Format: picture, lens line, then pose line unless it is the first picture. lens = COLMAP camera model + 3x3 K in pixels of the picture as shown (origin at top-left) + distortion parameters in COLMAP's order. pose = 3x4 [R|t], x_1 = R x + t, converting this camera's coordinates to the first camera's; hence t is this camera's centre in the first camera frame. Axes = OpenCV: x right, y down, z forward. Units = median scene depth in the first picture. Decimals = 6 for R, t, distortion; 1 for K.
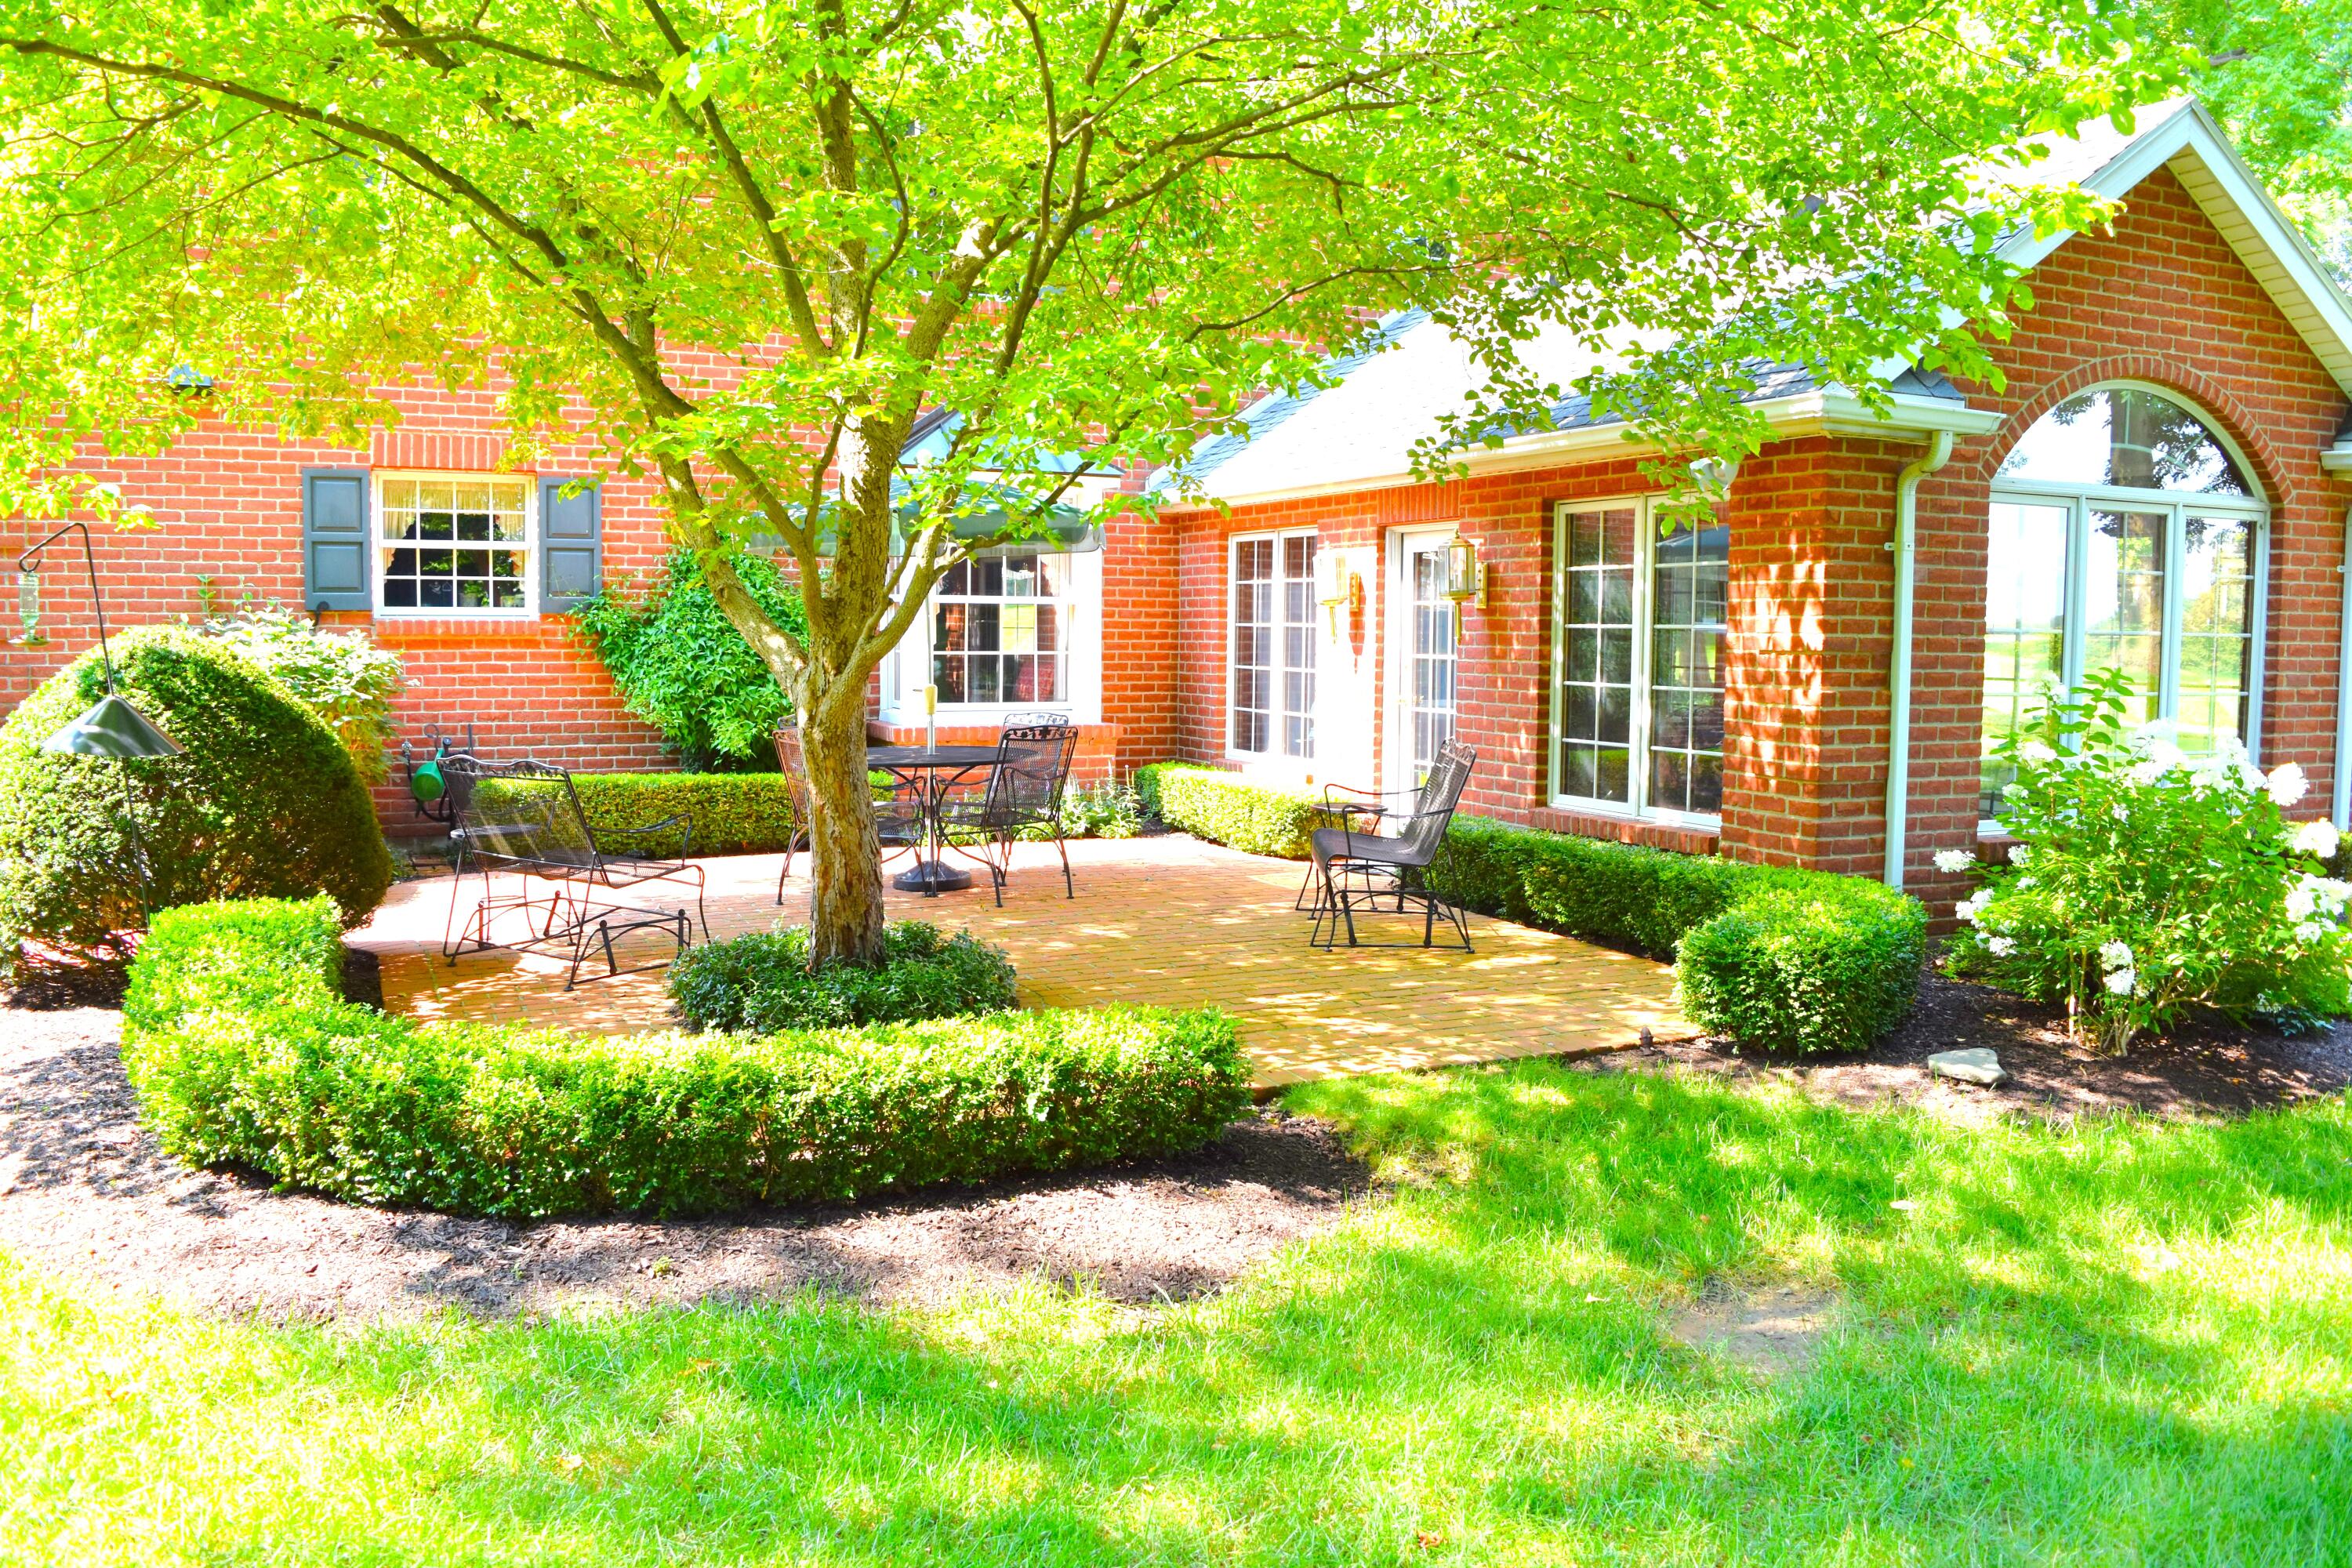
lens RADIAL K [[1850.7, 0, 1185.2], [0, 1850.7, 777.7], [0, 0, 1]] dist [-0.085153, 0.009979]
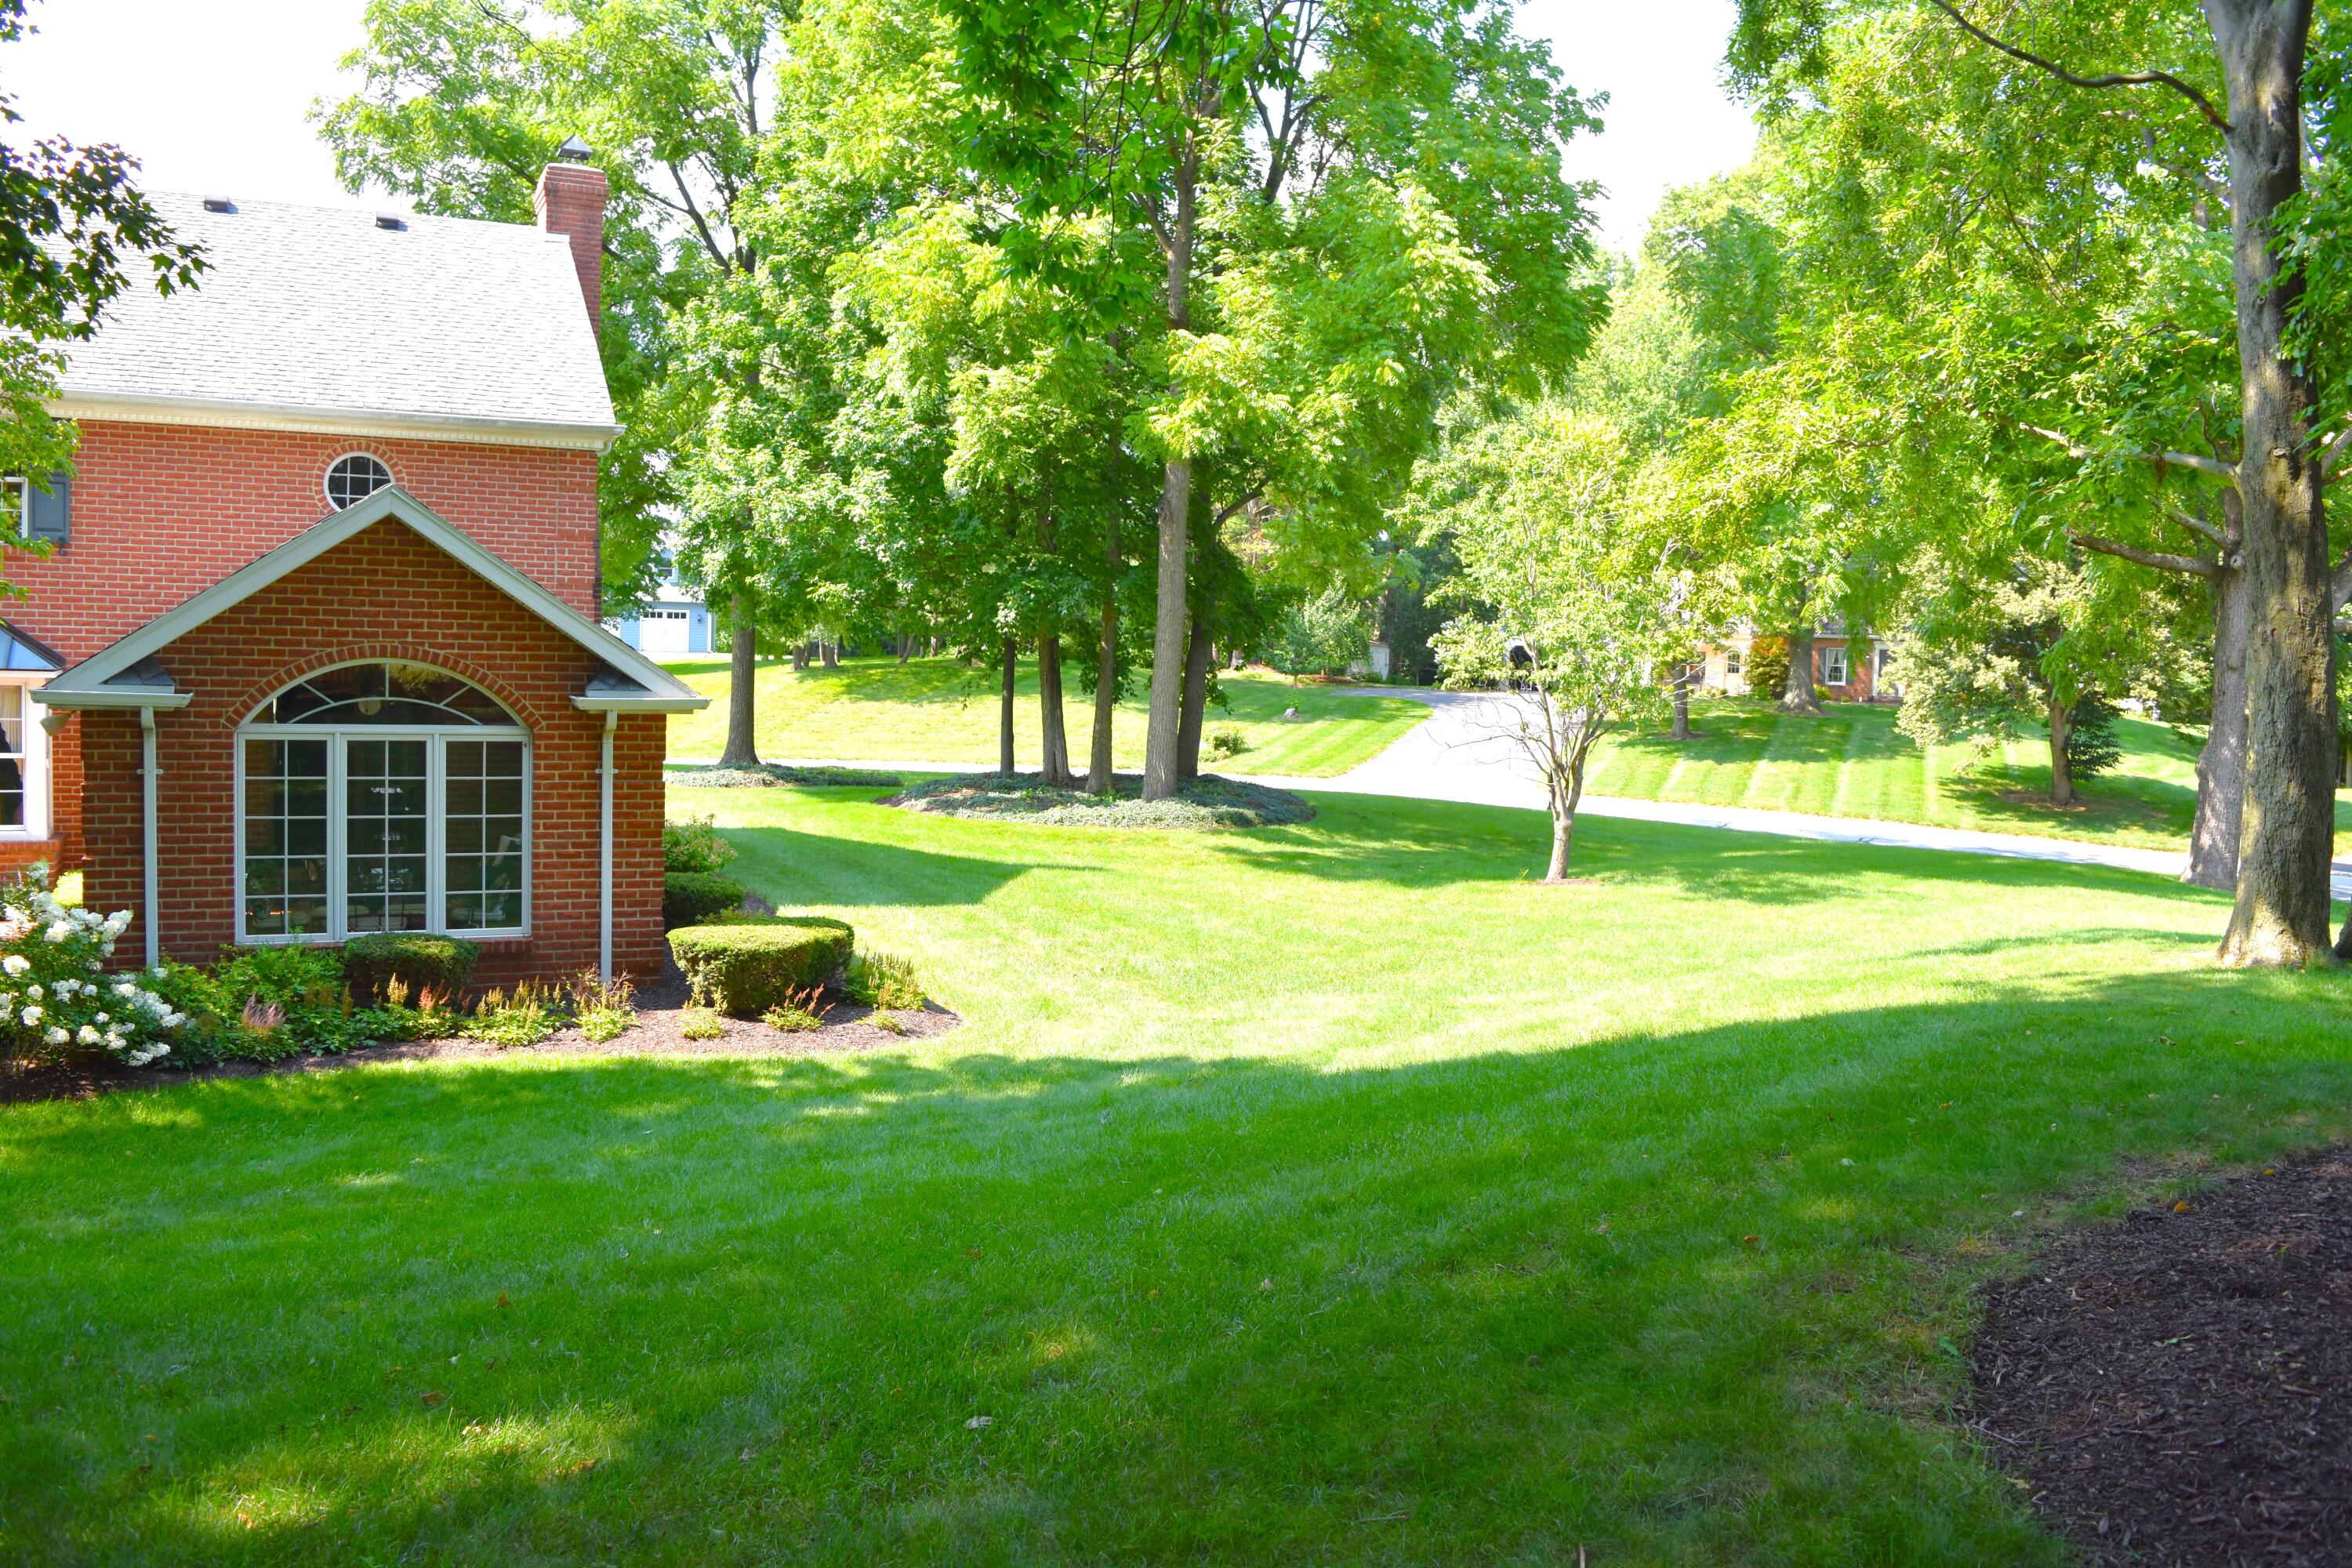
lens RADIAL K [[1867.0, 0, 1174.2], [0, 1867.0, 759.8], [0, 0, 1]] dist [-0.127904, 0.107206]
pose [[0.999753, 0.015413, 0.016033, 1.081876], [-0.014924, 0.999433, -0.030179, -0.084396], [-0.016489, 0.029932, 0.999416, -0.554146]]
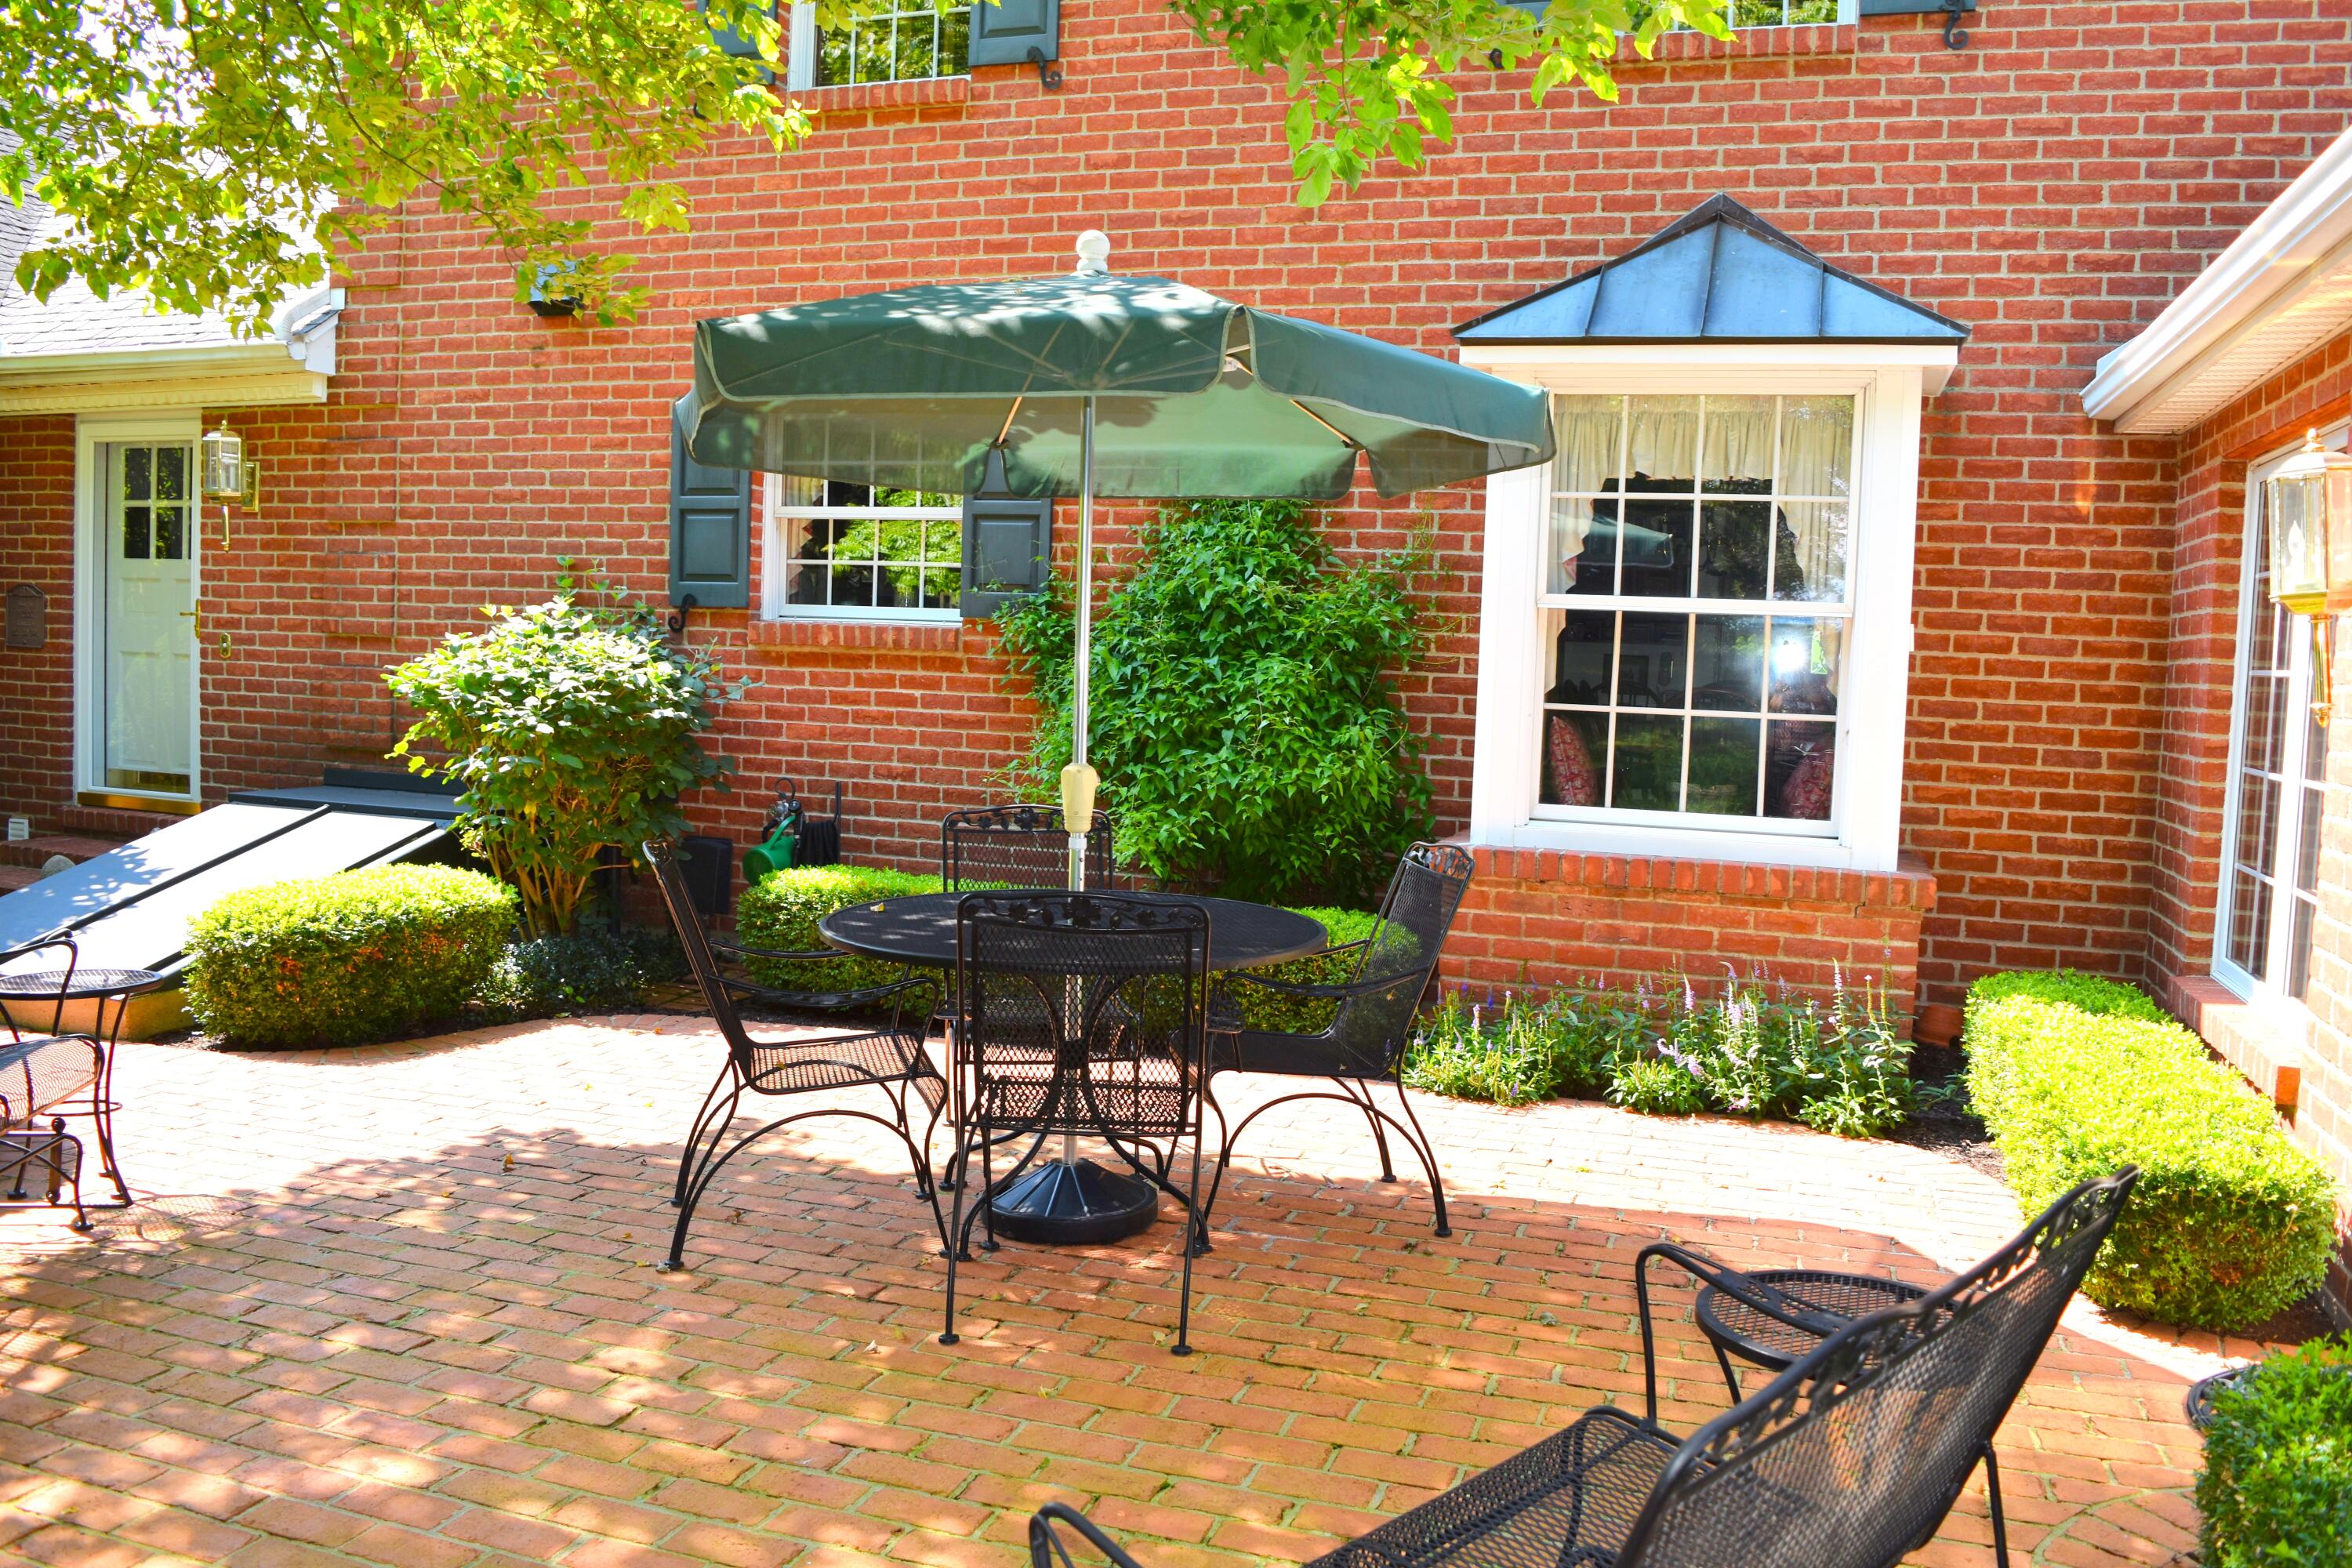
lens RADIAL K [[1850.7, 0, 1185.2], [0, 1850.7, 777.7], [0, 0, 1]] dist [-0.085153, 0.009979]
pose [[0.723679, 0.065094, -0.687060, 0.188540], [-0.086442, 0.996251, 0.003339, -0.052493], [0.684702, 0.056975, 0.726593, 0.720253]]
